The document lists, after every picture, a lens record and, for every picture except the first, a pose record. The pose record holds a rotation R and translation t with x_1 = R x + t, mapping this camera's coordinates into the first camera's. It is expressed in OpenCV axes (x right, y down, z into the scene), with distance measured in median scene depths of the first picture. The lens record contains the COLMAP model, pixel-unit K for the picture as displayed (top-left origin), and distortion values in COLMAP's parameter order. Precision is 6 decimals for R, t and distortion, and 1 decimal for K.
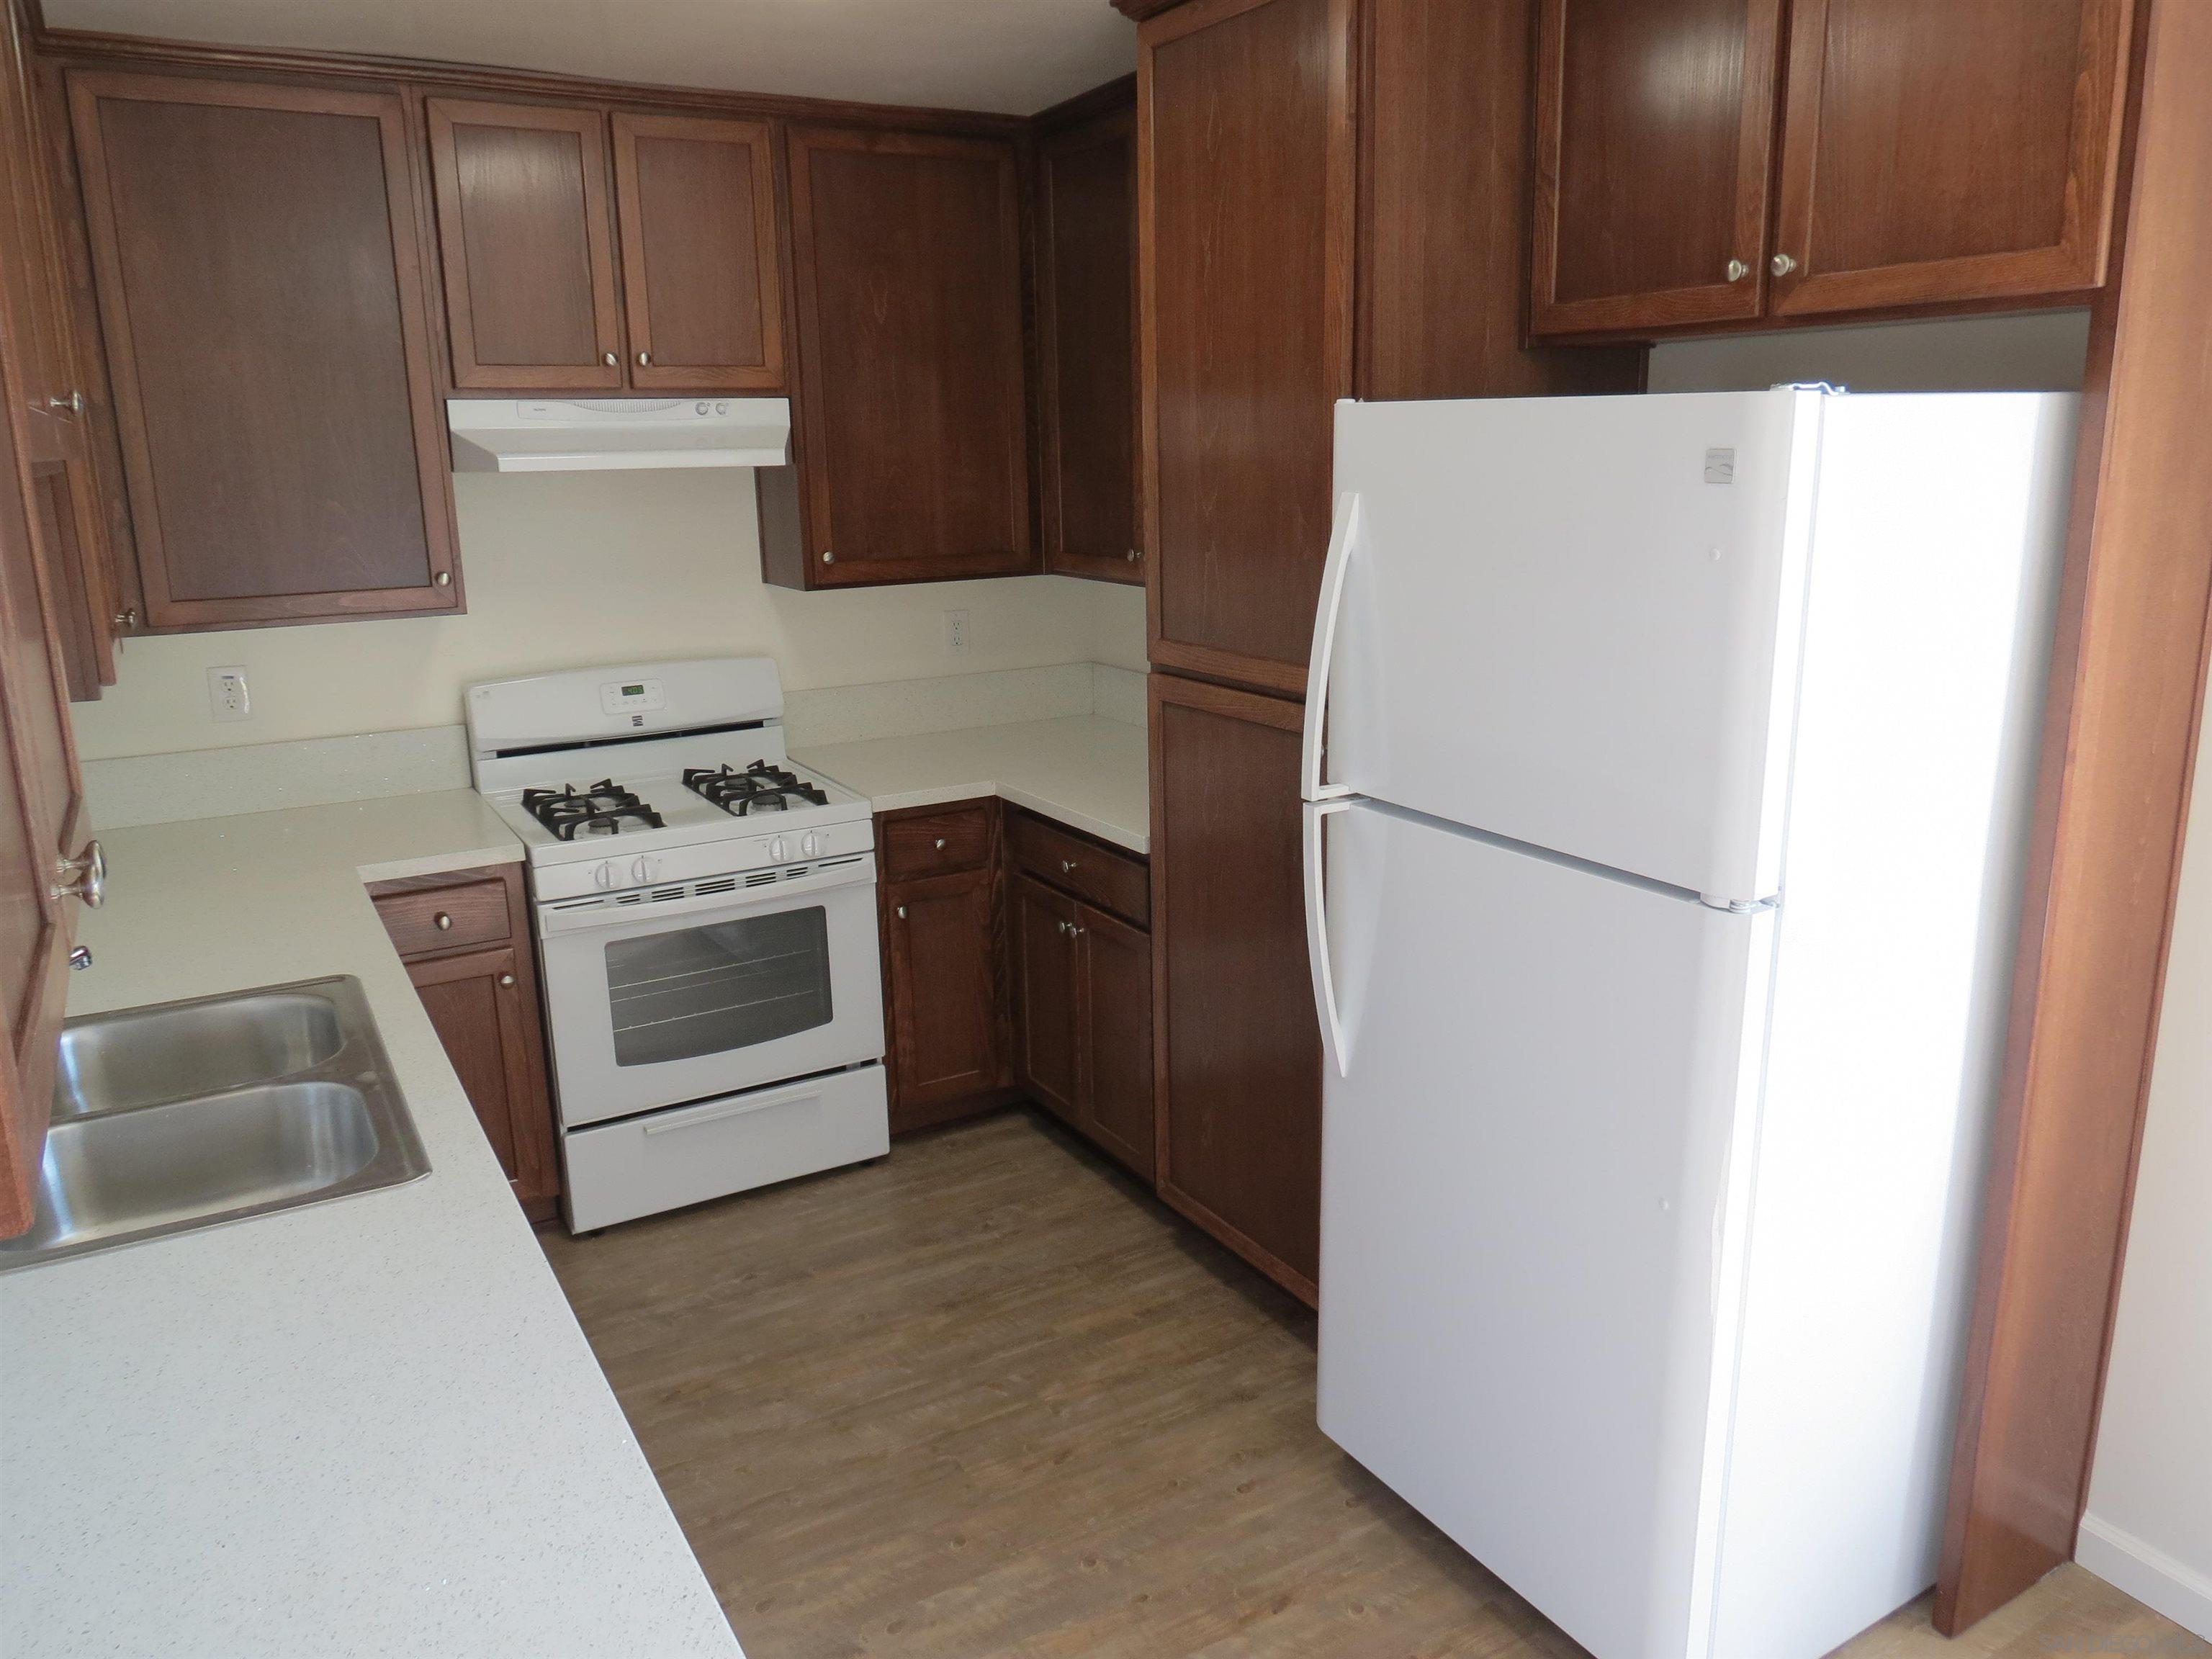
lens RADIAL K [[1488.8, 0, 1106.0], [0, 1488.8, 829.5], [0, 0, 1]] dist [-0.062235, 0.000712]
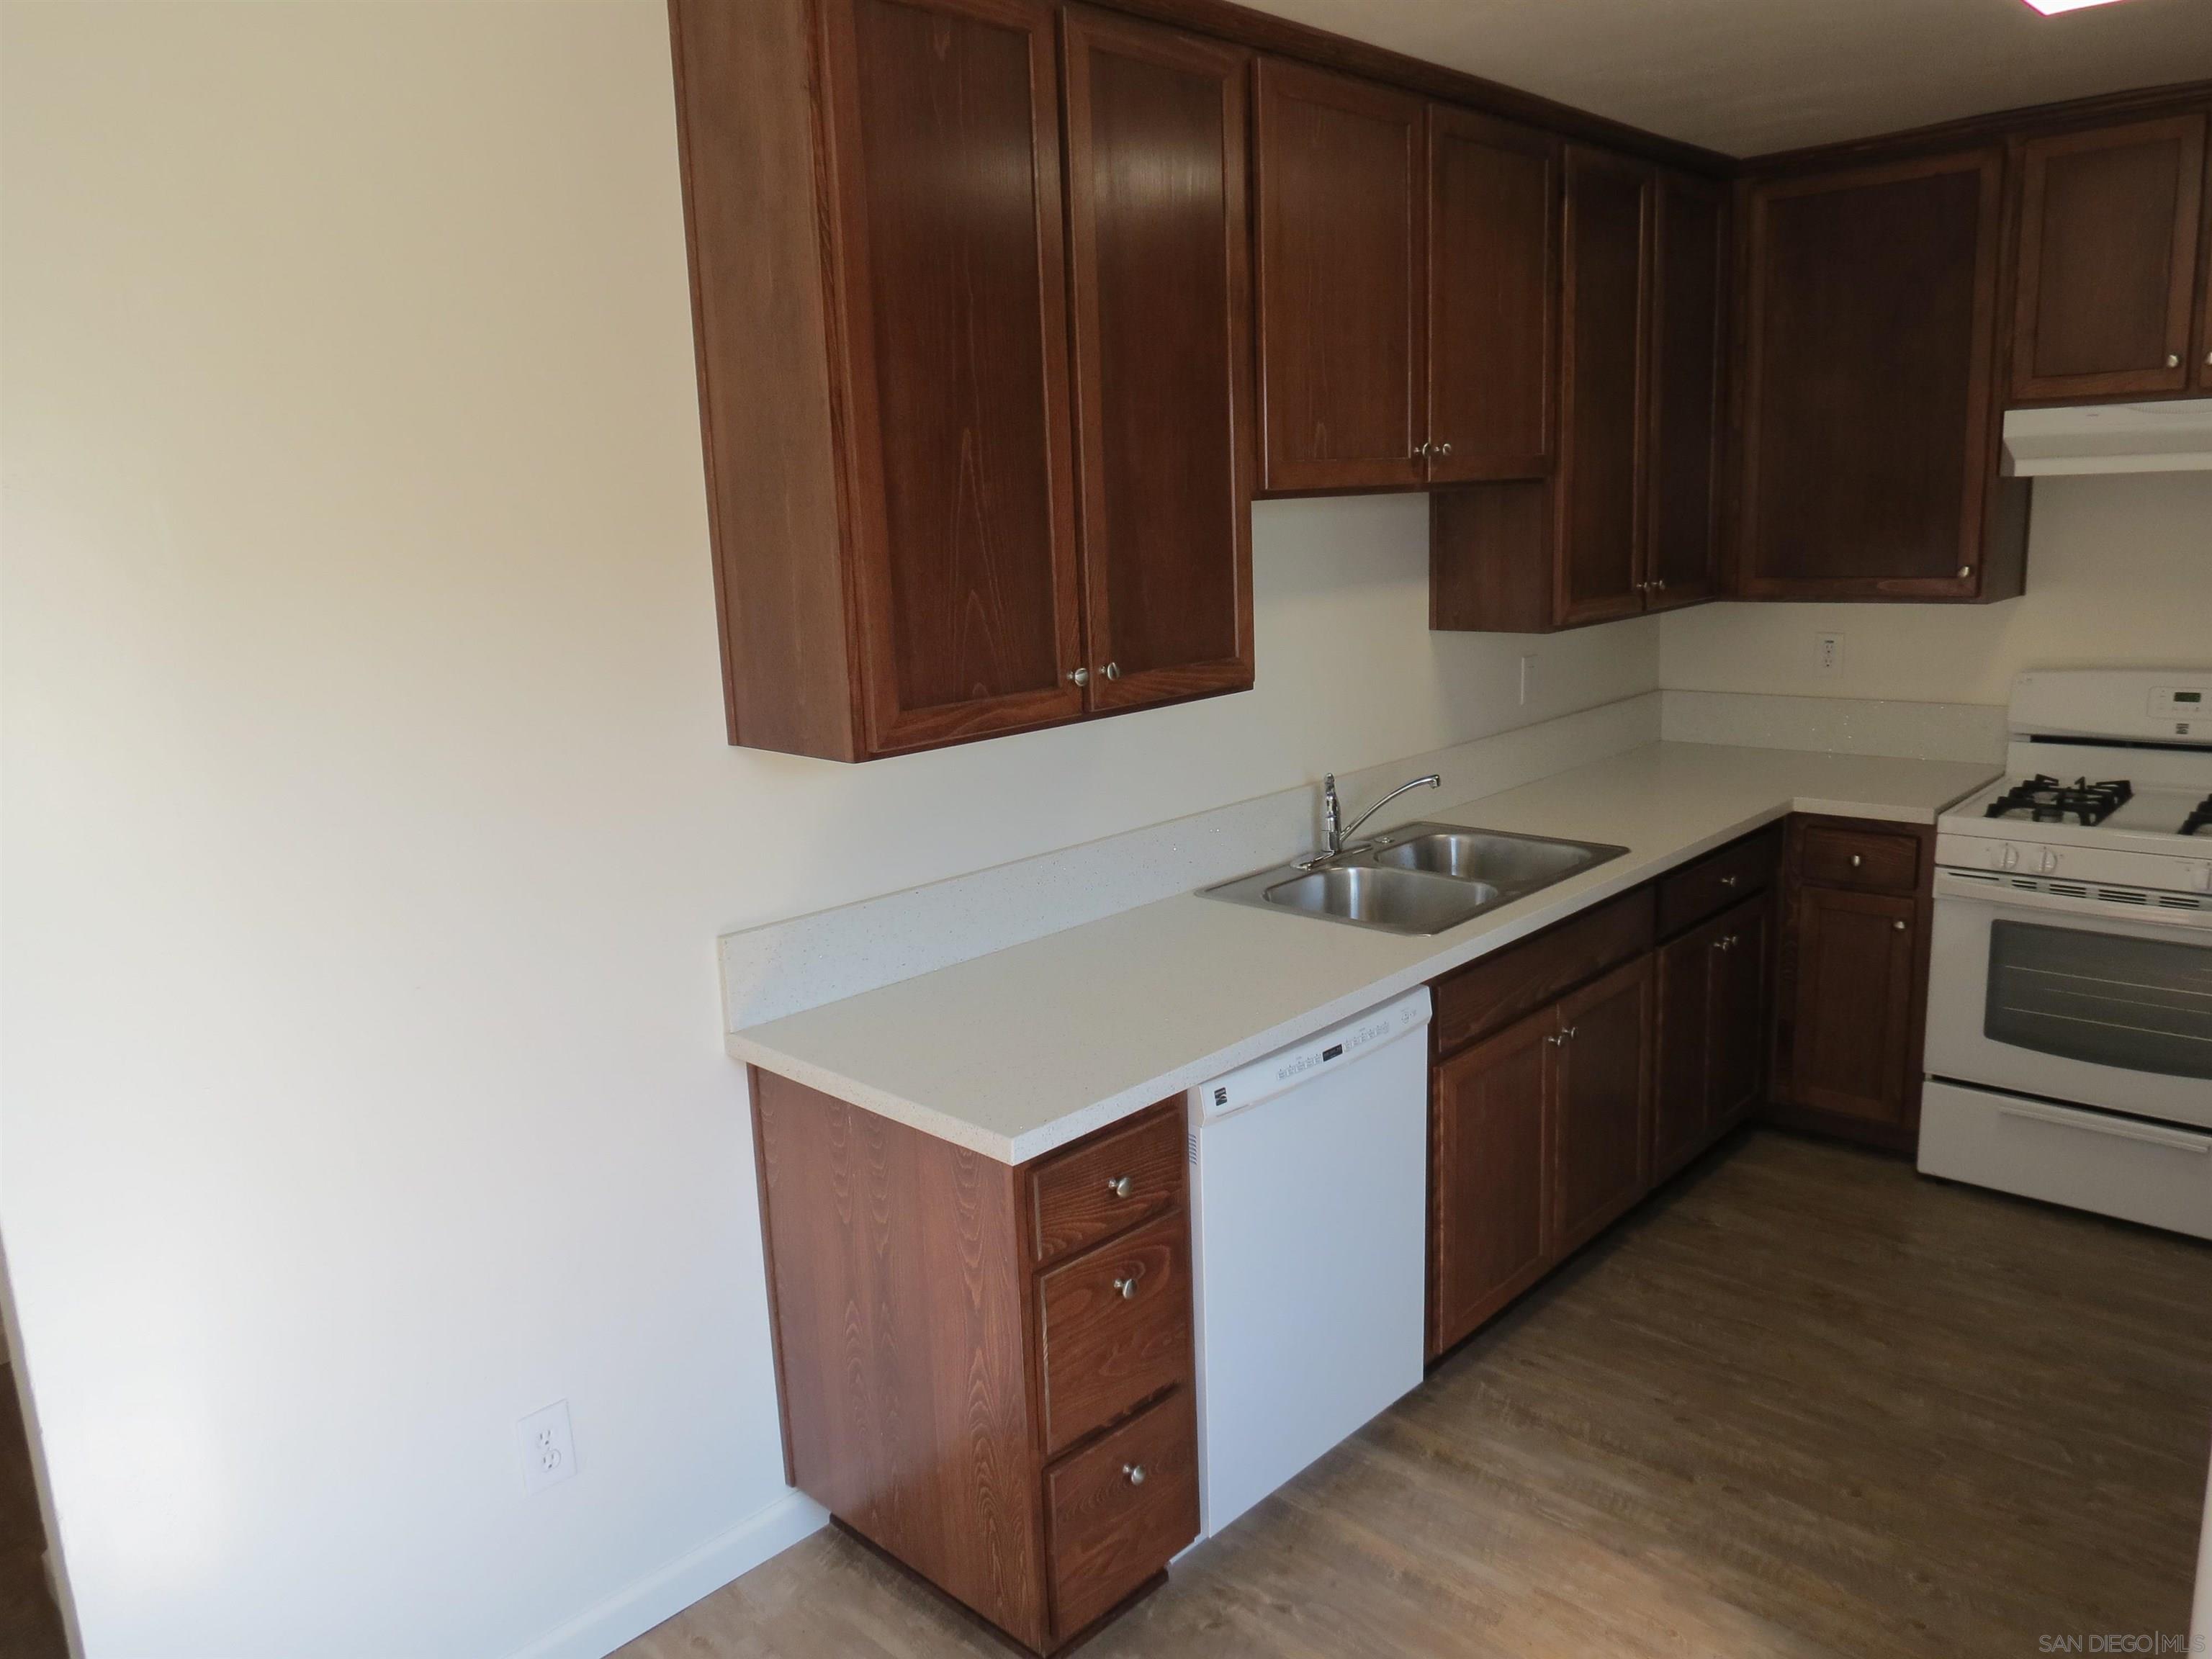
lens RADIAL K [[1523.9, 0, 1106.0], [0, 1523.9, 829.5], [0, 0, 1]] dist [-0.095154, -0.001415]
pose [[0.226760, 0.188072, -0.955620, 0.521520], [-0.173930, 0.973226, 0.150265, -0.033988], [0.958294, 0.132137, 0.253400, 0.113941]]
